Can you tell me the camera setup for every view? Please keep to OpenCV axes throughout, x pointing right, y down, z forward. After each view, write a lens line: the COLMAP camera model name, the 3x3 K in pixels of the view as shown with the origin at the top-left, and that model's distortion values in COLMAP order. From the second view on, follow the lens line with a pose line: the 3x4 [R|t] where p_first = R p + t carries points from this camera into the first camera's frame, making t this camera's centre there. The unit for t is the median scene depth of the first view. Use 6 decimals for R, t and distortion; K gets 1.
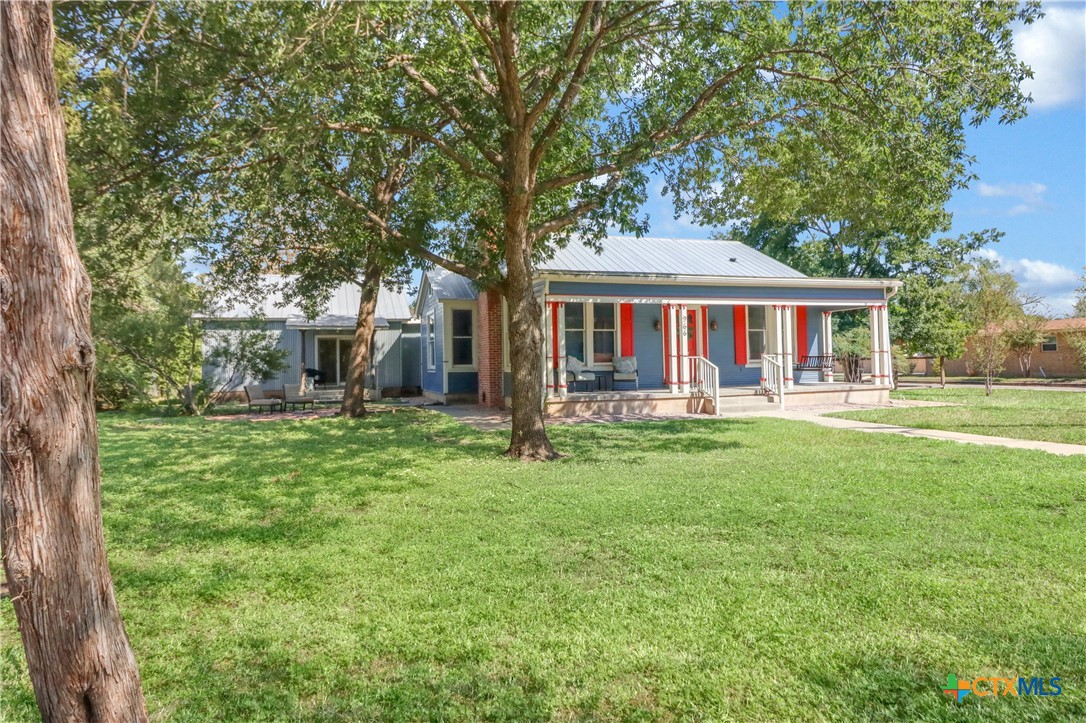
lens RADIAL K [[536.4, 0, 540.5], [0, 536.4, 357.3], [0, 0, 1]] dist [-0.003436, -0.000607]
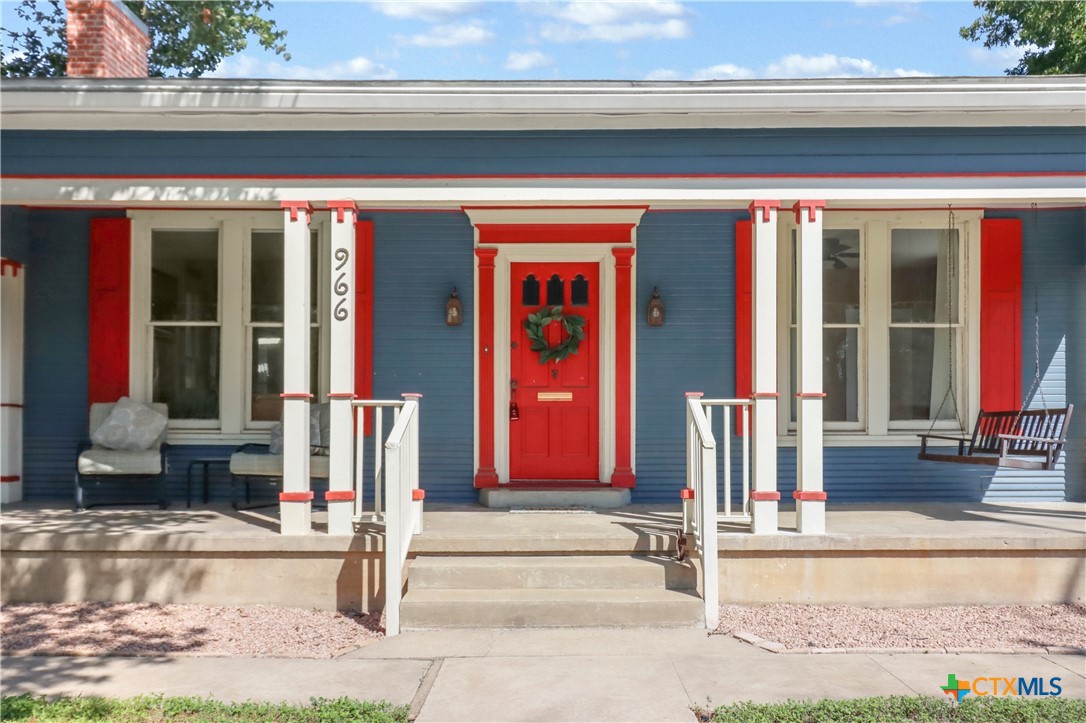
lens RADIAL K [[536.4, 0, 540.5], [0, 536.4, 357.3], [0, 0, 1]] dist [-0.003436, -0.000607]
pose [[0.962660, 0.018708, -0.270065, 0.441135], [-0.017816, 0.999825, 0.005754, -0.025239], [0.270125, -0.000728, 0.962825, 0.767587]]
